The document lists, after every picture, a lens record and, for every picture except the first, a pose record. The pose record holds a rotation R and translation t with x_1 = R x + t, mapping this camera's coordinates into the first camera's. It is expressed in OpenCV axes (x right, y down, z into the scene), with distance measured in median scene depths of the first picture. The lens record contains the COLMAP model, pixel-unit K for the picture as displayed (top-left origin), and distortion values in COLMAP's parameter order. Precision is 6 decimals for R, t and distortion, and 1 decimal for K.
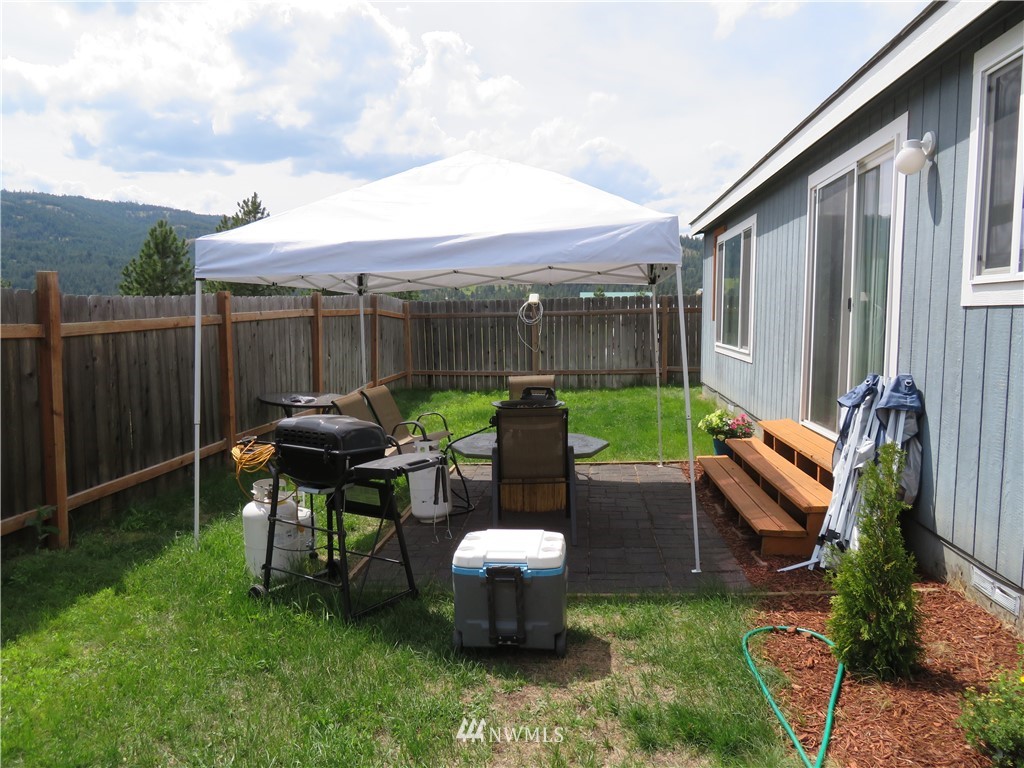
lens RADIAL K [[736.1, 0, 507.4], [0, 736.1, 382.1], [0, 0, 1]] dist [0.002749, 0.002128]
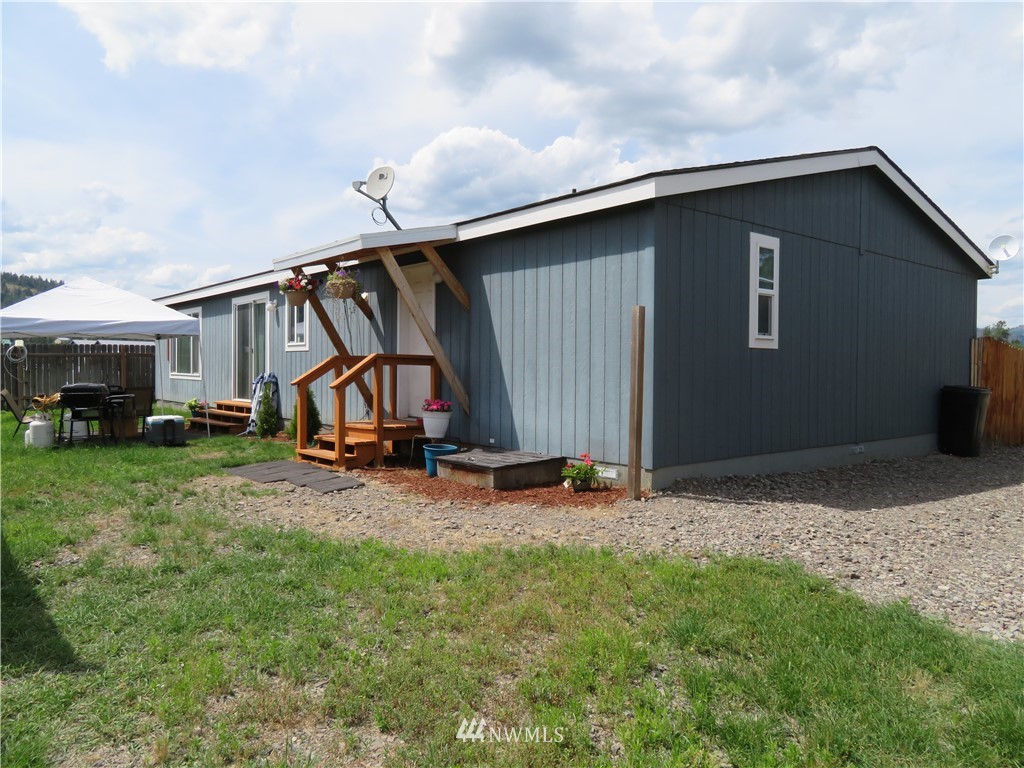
lens RADIAL K [[736.1, 0, 508.8], [0, 736.1, 393.0], [0, 0, 1]] dist [0.002749, 0.002128]
pose [[0.693246, -0.010806, 0.720620, -0.533337], [0.053128, 0.997933, -0.036145, 0.126046], [-0.718740, 0.063342, 0.692387, -0.987472]]
